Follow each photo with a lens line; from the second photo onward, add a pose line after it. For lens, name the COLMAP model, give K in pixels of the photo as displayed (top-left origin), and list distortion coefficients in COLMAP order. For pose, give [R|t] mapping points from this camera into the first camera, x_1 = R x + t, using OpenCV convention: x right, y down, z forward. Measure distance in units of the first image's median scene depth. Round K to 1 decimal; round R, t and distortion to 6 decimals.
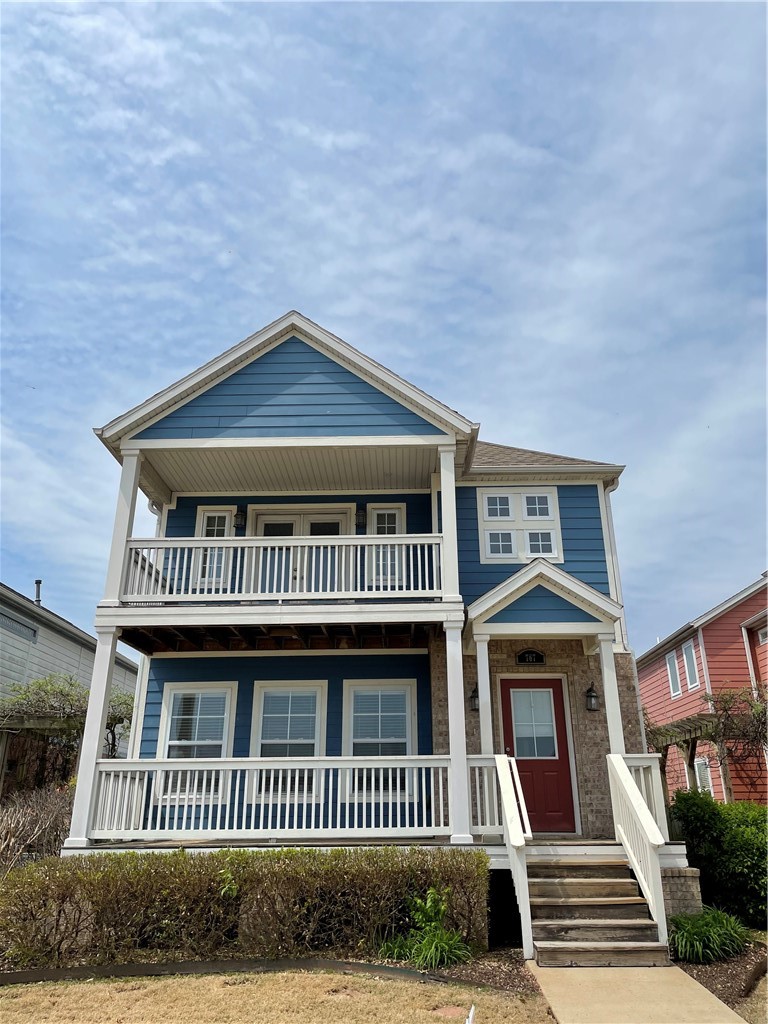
lens RADIAL K [[779.2, 0, 389.6], [0, 779.2, 497.8], [0, 0, 1]] dist [0.106405, -0.156258]
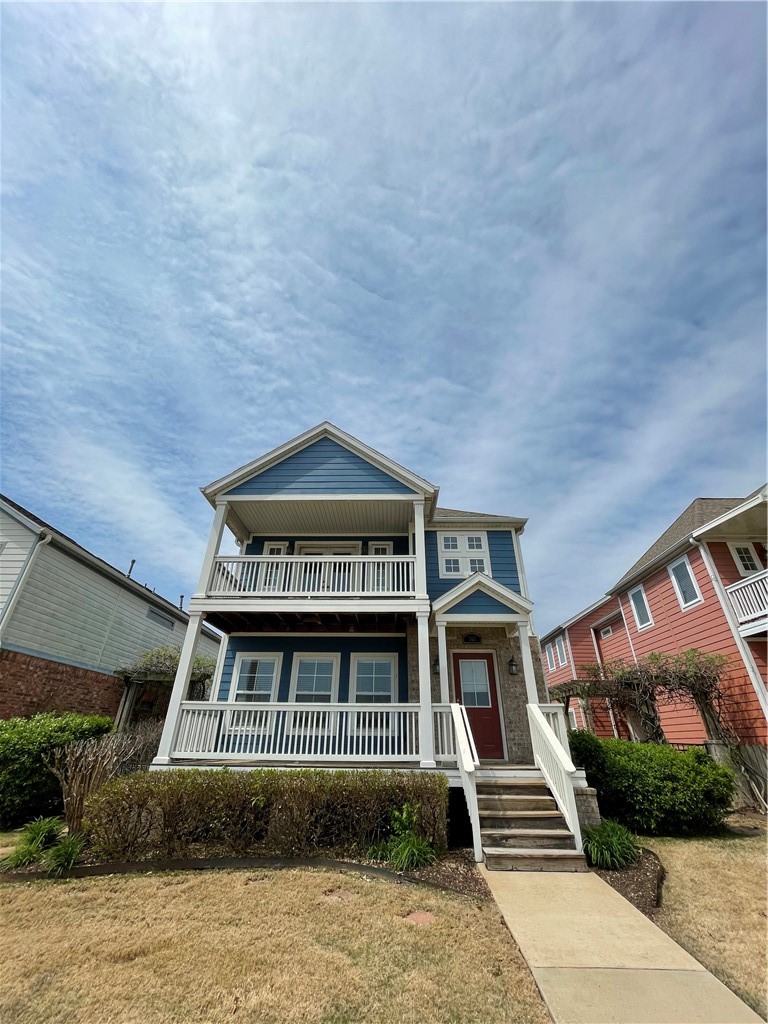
lens RADIAL K [[412.6, 0, 384.0], [0, 412.6, 512.0], [0, 0, 1]] dist [-0.001076, -0.000284]
pose [[0.999876, 0.014587, -0.005886, 0.008416], [-0.015206, 0.992129, -0.124292, 0.065107], [0.004026, 0.124366, 0.992228, 0.179307]]
